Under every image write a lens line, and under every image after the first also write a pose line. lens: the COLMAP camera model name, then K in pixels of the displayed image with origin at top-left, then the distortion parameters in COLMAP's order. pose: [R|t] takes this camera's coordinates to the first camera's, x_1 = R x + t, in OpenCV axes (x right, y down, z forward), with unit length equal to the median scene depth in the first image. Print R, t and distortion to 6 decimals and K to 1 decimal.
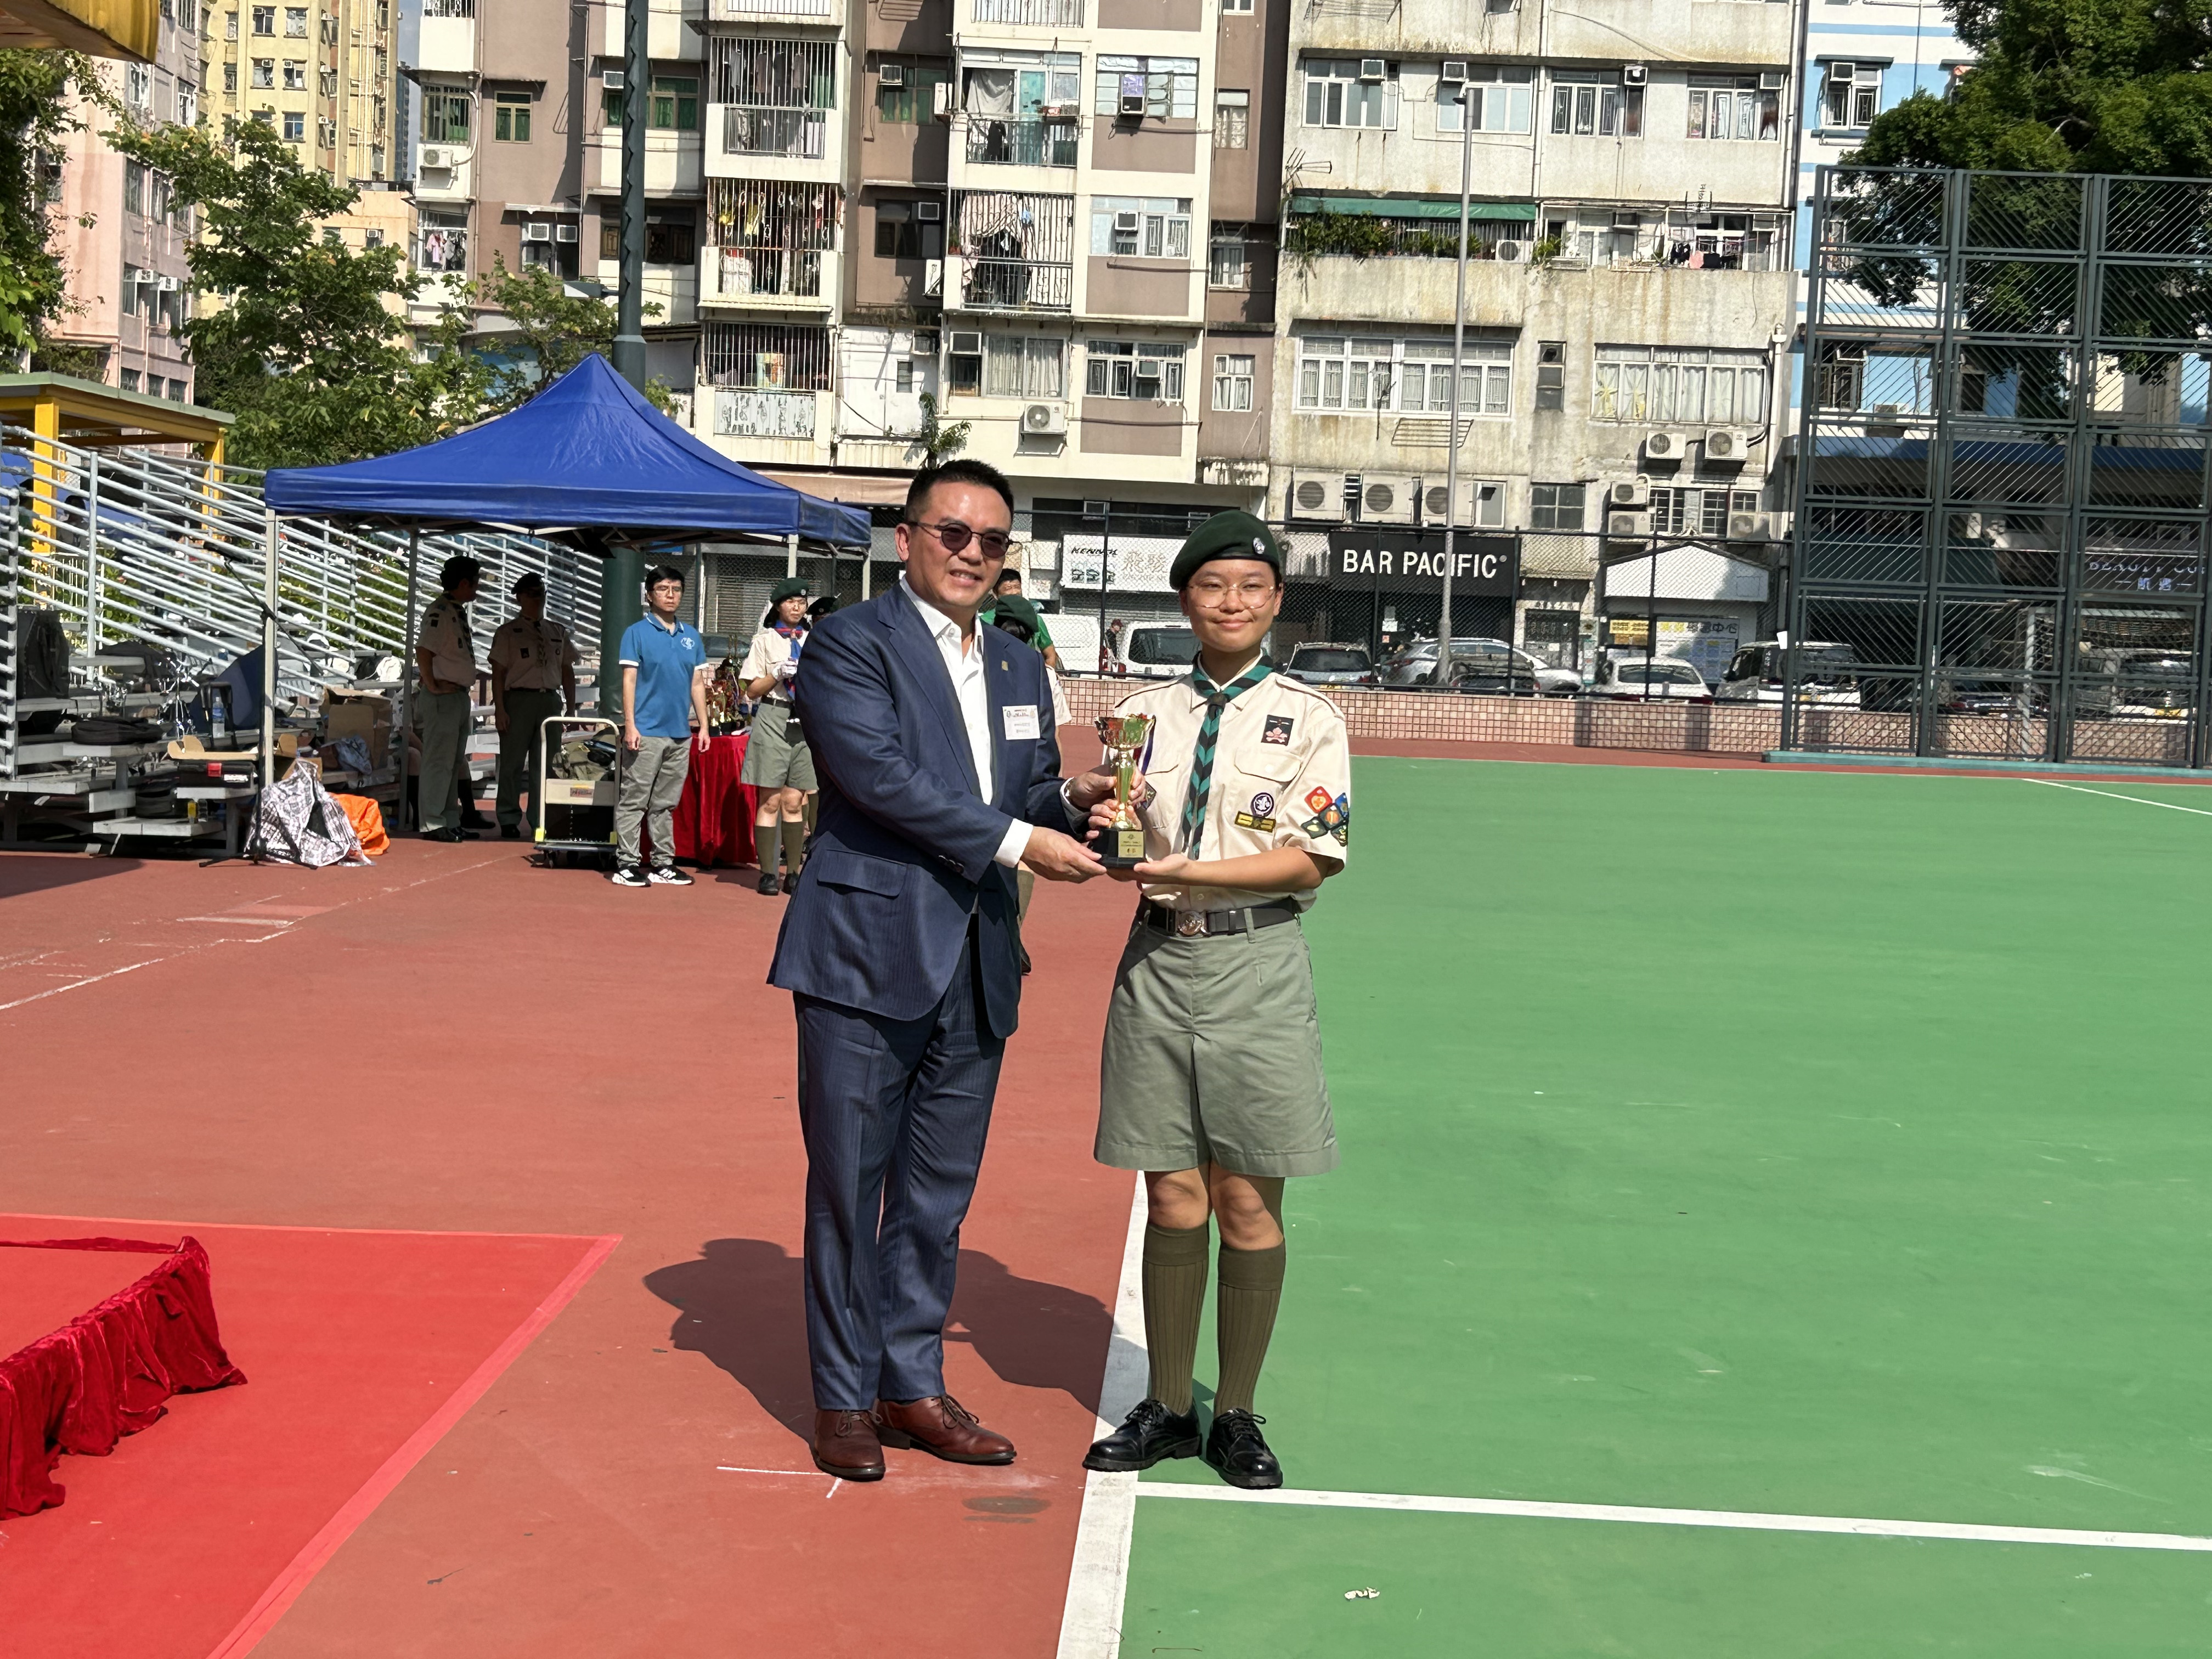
lens RADIAL K [[3351.9, 0, 1106.0], [0, 3351.9, 829.5], [0, 0, 1]] dist [0.025895, 0.039491]
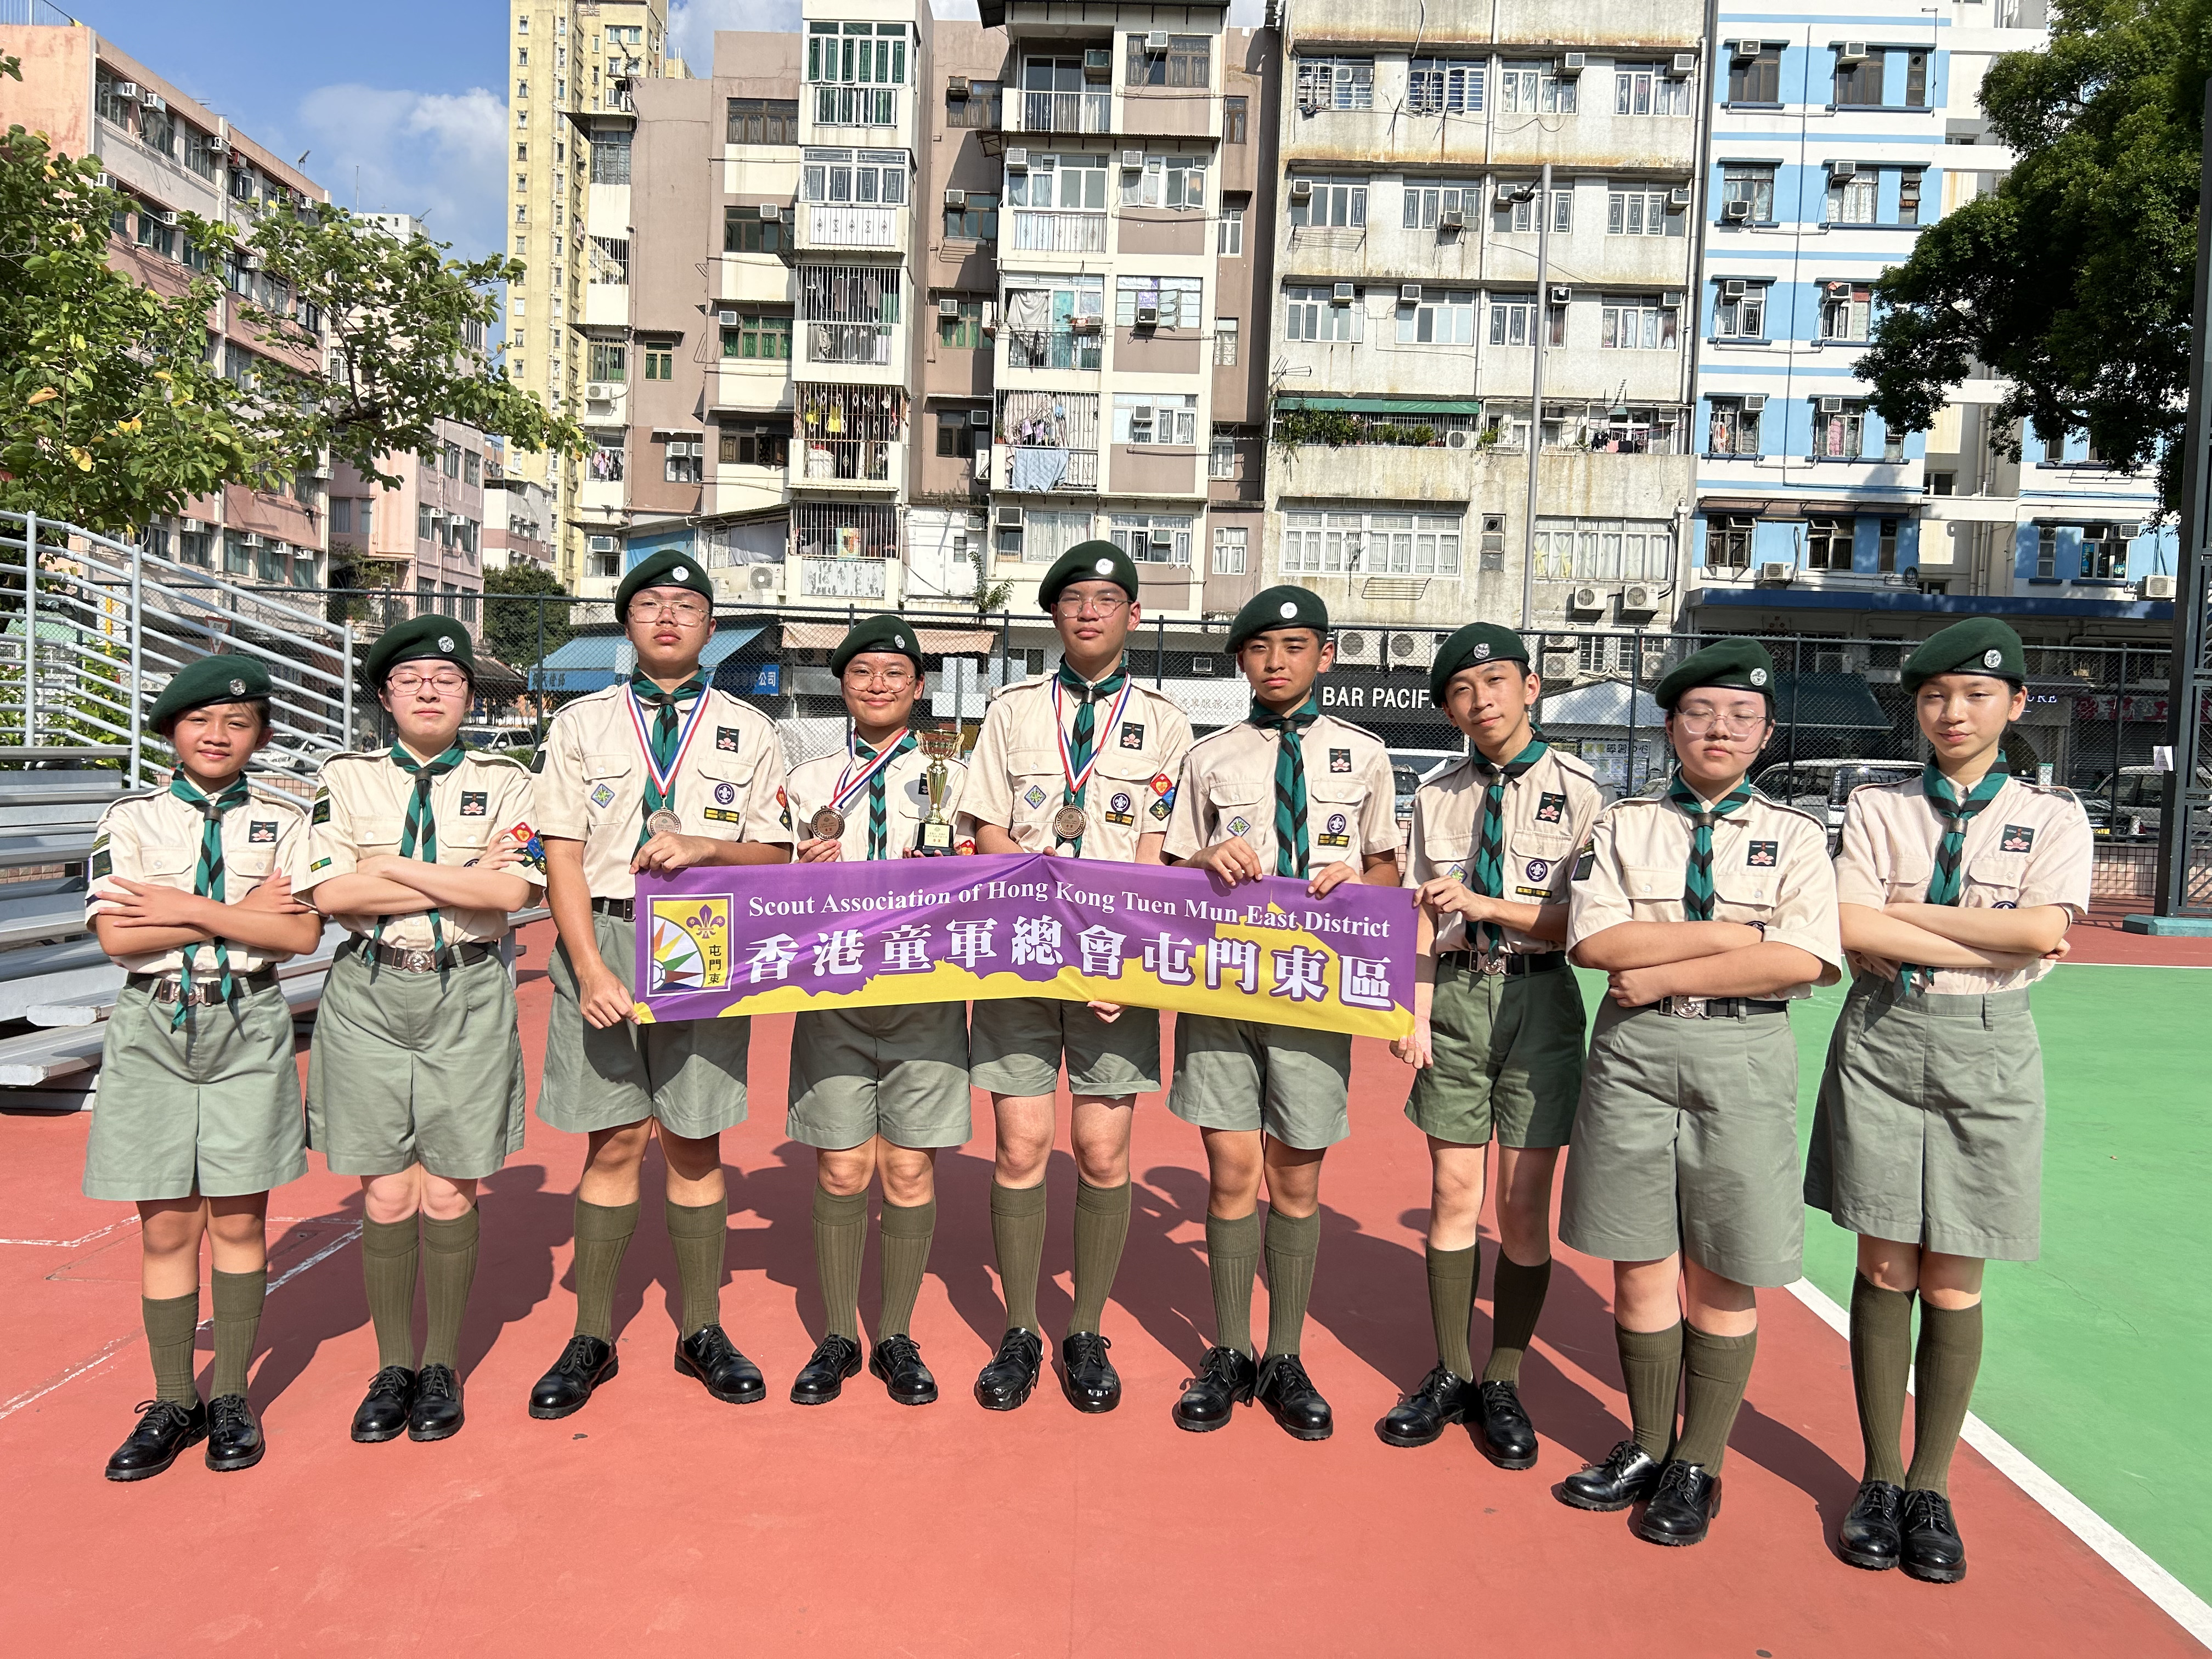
lens RADIAL K [[1682.9, 0, 1106.0], [0, 1682.9, 829.5], [0, 0, 1]] dist [-0.007728, -0.009557]
pose [[0.999943, -0.007827, 0.007261, -0.012381], [0.007948, 0.999828, -0.016757, -0.022454], [-0.007129, 0.016814, 0.999833, 0.396182]]
